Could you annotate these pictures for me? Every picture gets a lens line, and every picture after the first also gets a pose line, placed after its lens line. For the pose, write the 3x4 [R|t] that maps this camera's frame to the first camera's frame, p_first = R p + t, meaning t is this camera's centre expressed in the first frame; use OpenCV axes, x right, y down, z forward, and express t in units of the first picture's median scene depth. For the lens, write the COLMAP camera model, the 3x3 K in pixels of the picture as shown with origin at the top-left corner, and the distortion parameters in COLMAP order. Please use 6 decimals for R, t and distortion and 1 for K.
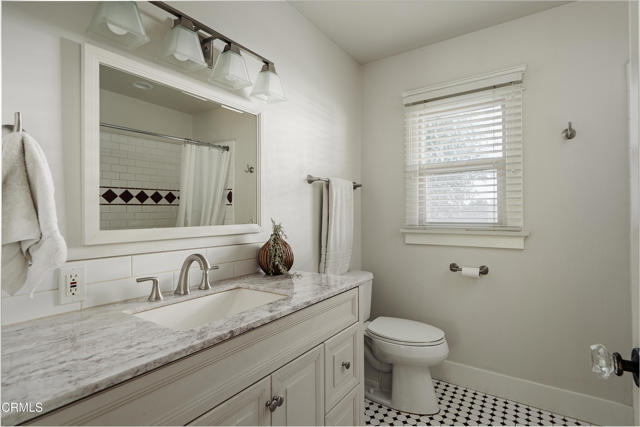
lens RADIAL K [[311.6, 0, 320.4], [0, 311.6, 212.0], [0, 0, 1]] dist [0.001840, 0.000162]
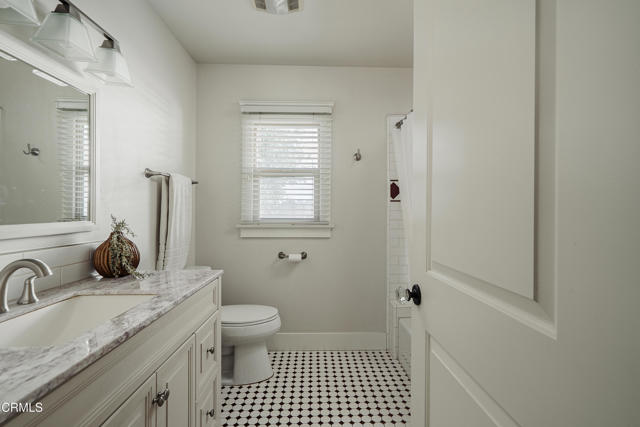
lens RADIAL K [[295.5, 0, 320.0], [0, 295.5, 213.5], [0, 0, 1]] dist [0.000487, 0.000023]
pose [[0.818904, 0.004045, 0.573916, -0.140403], [-0.013231, 0.999842, 0.011831, -0.000728], [-0.573778, -0.017282, 0.818829, -0.033171]]
